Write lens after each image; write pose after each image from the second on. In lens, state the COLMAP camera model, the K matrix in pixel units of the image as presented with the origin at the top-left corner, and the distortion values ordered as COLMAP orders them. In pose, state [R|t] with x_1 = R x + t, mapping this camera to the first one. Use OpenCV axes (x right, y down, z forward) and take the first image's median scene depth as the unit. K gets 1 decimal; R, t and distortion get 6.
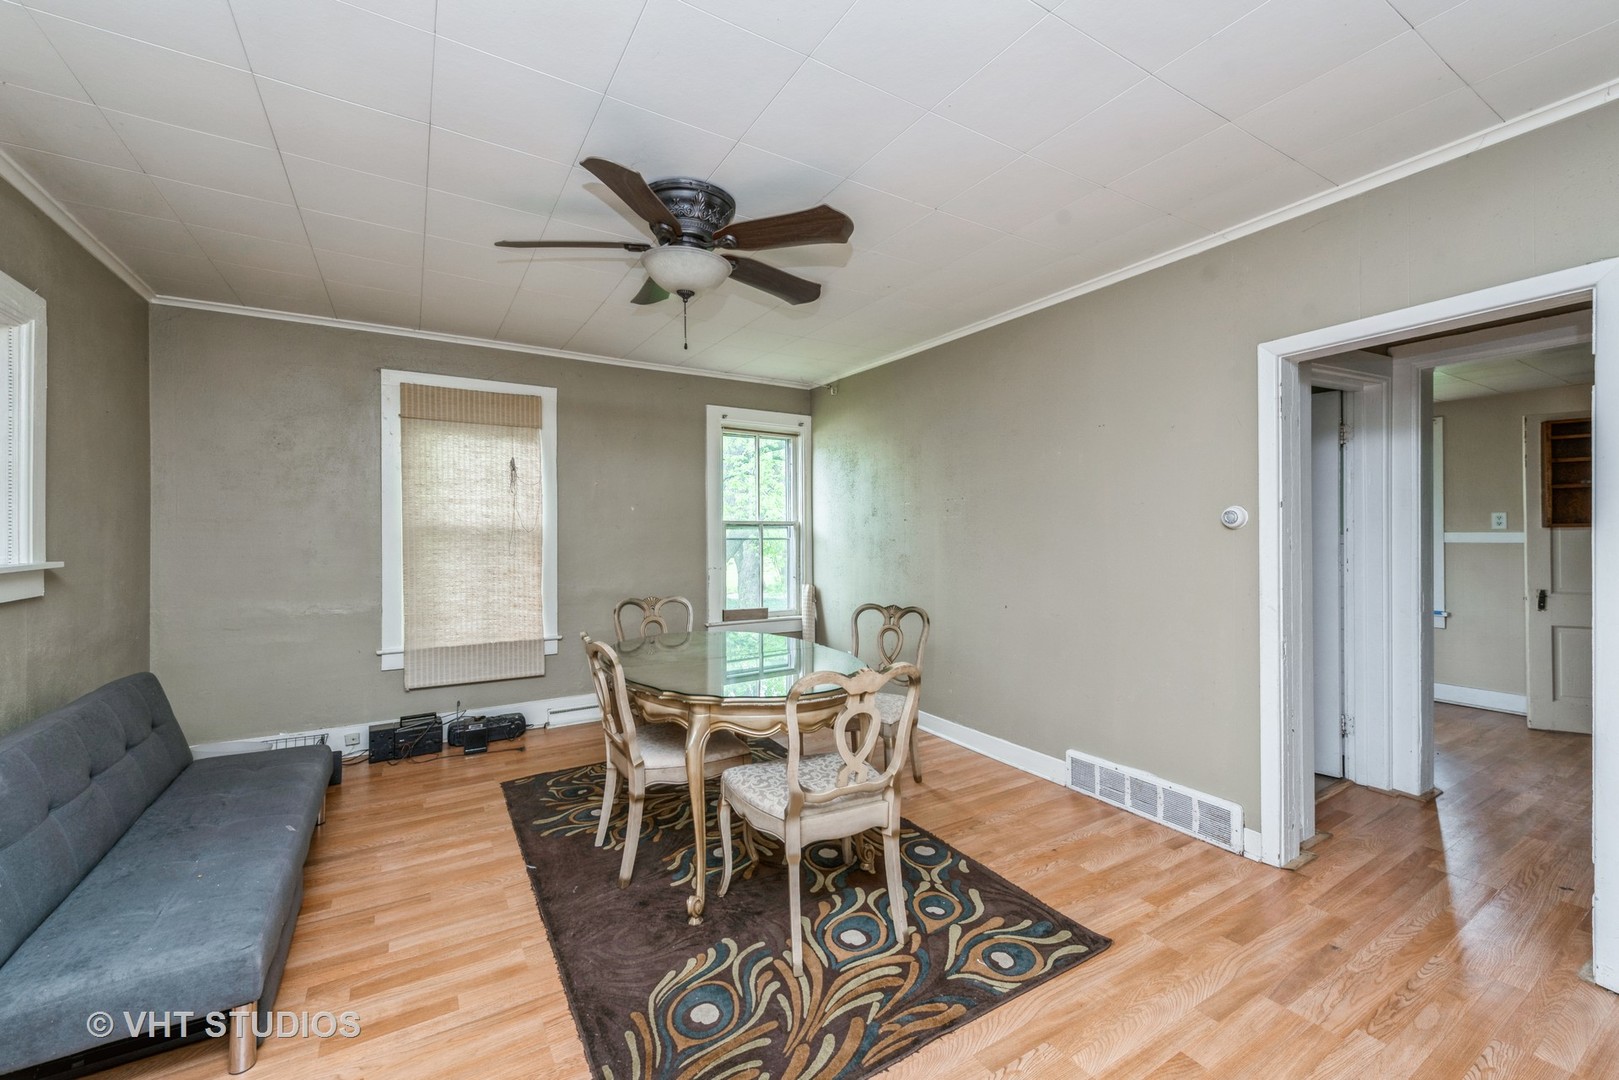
lens RADIAL K [[652.4, 0, 802.5], [0, 652.4, 534.5], [0, 0, 1]] dist [0.003308, 0.000160]
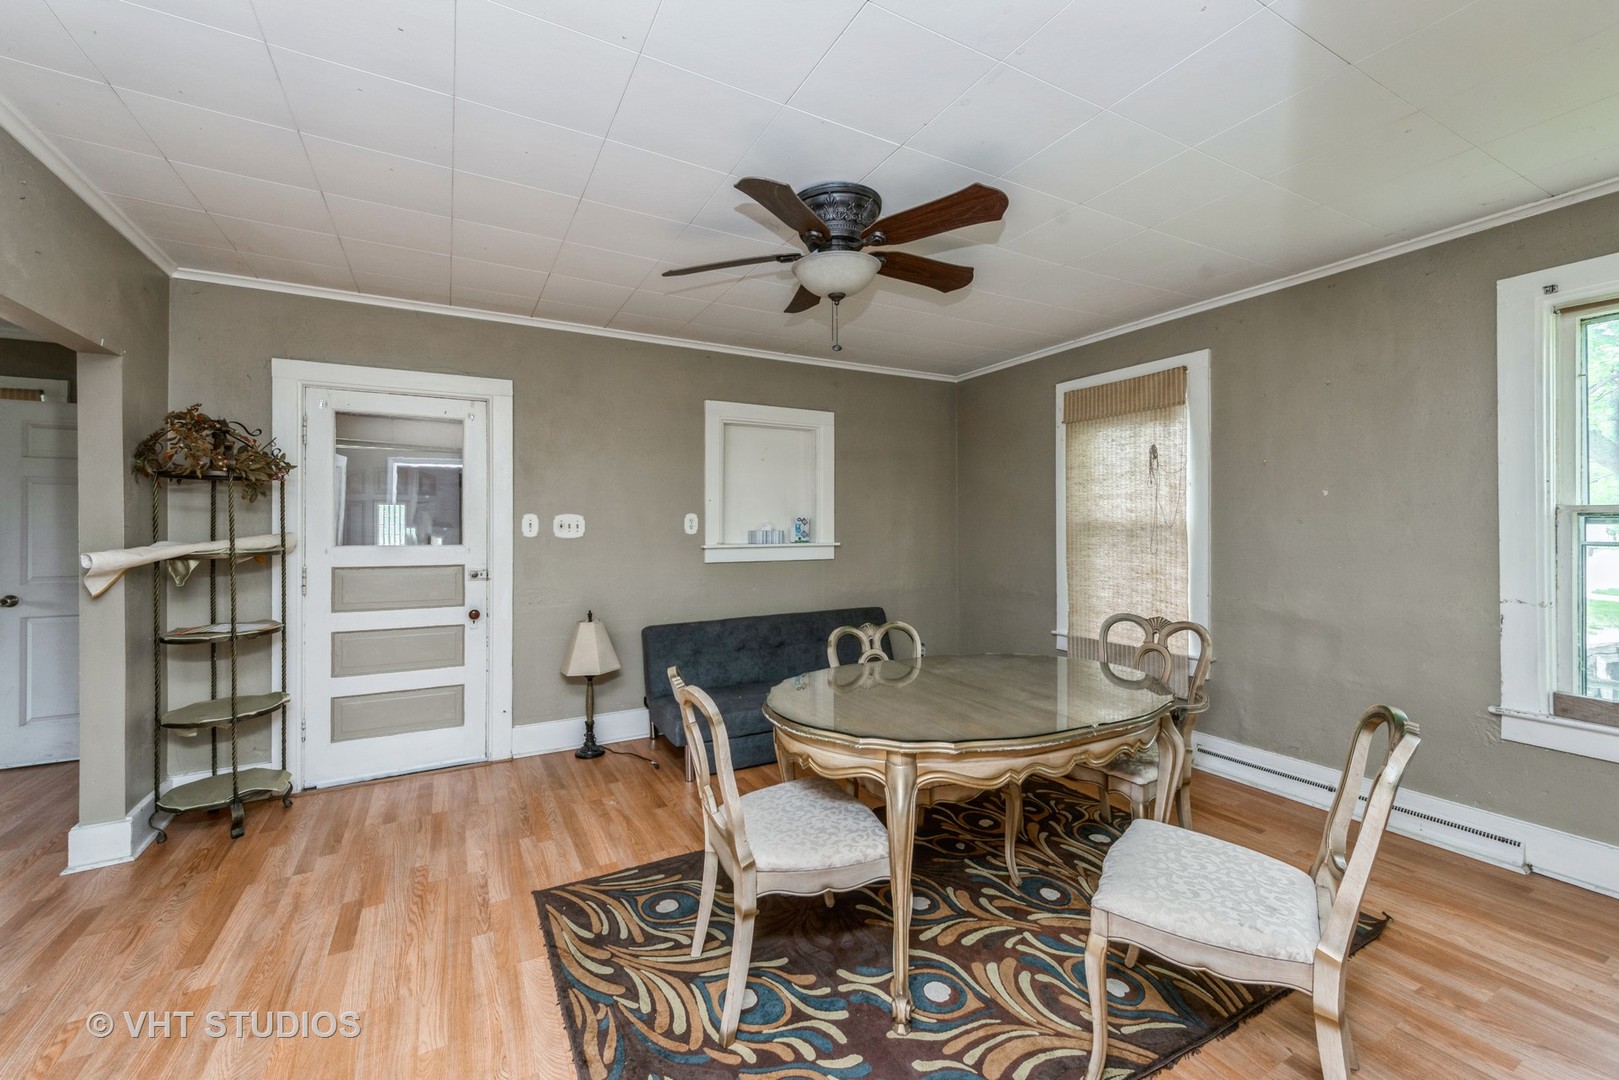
lens RADIAL K [[652.4, 0, 799.3], [0, 652.4, 526.8], [0, 0, 1]] dist [0.003308, 0.000160]
pose [[-0.060537, 0.003477, -0.998160, 0.513970], [-0.003275, 0.999988, 0.003682, -0.007436], [0.998161, 0.003492, -0.060525, 0.616598]]
